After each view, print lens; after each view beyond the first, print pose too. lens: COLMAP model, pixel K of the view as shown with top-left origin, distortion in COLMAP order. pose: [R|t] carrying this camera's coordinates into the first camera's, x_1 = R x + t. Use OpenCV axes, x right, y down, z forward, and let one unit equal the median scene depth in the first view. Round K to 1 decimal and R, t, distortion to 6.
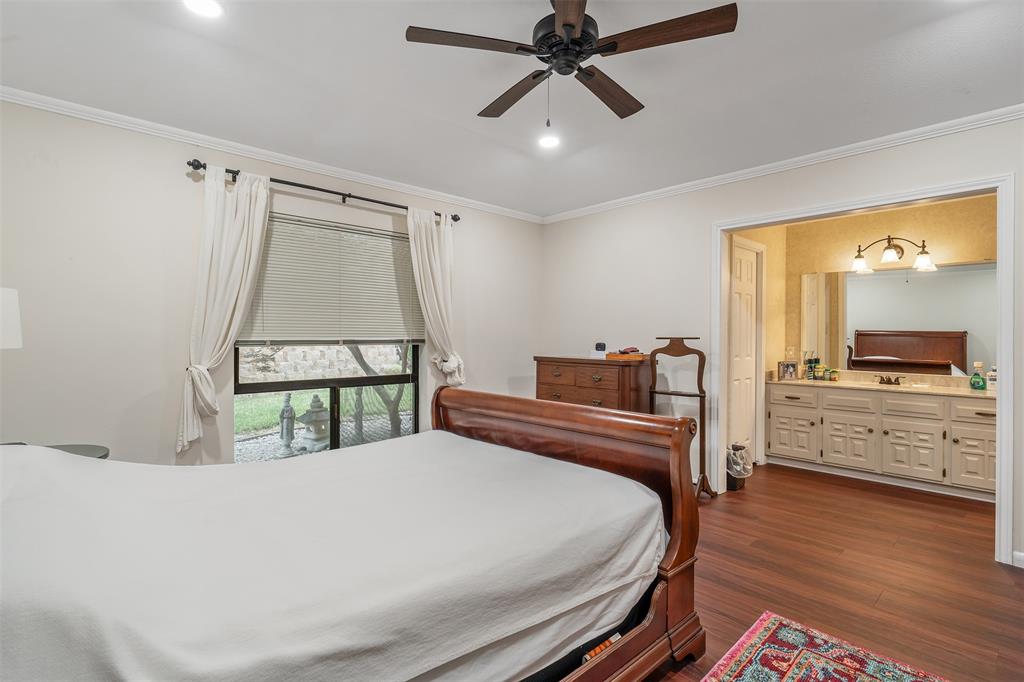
lens RADIAL K [[489.8, 0, 513.2], [0, 489.8, 337.3], [0, 0, 1]] dist [-0.000201, 0.000017]
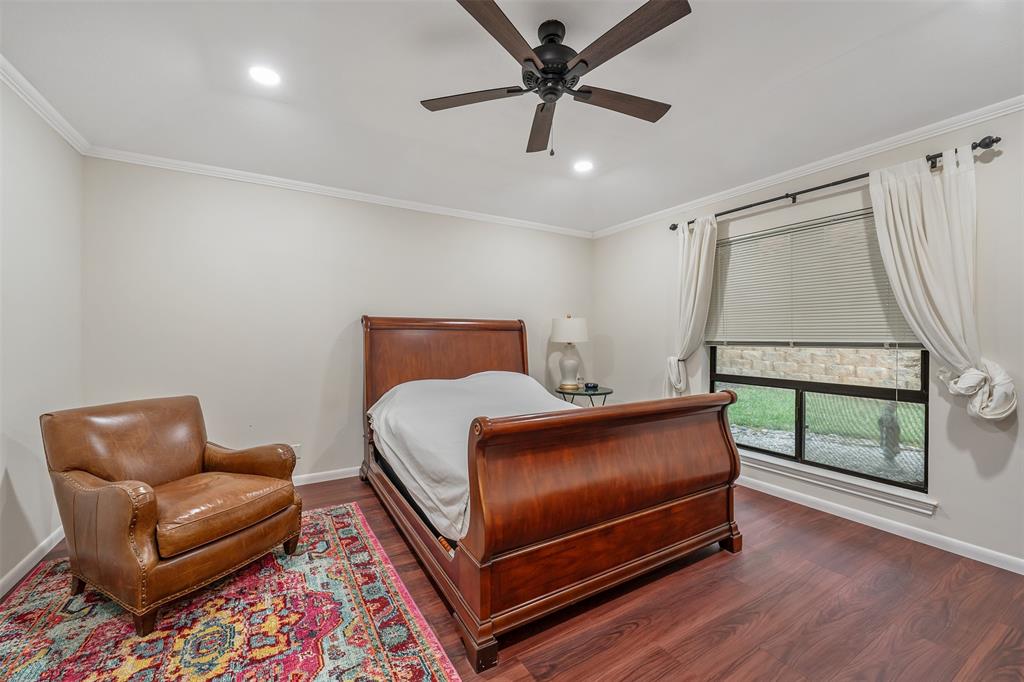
lens RADIAL K [[404.2, 0, 511.9], [0, 404.2, 339.8], [0, 0, 1]] dist [0.003179, 0.000116]
pose [[-0.215409, 0.004304, -0.976514, 0.559555], [-0.003854, 0.999979, 0.005258, -0.001016], [0.976516, 0.004896, -0.215388, 0.606963]]
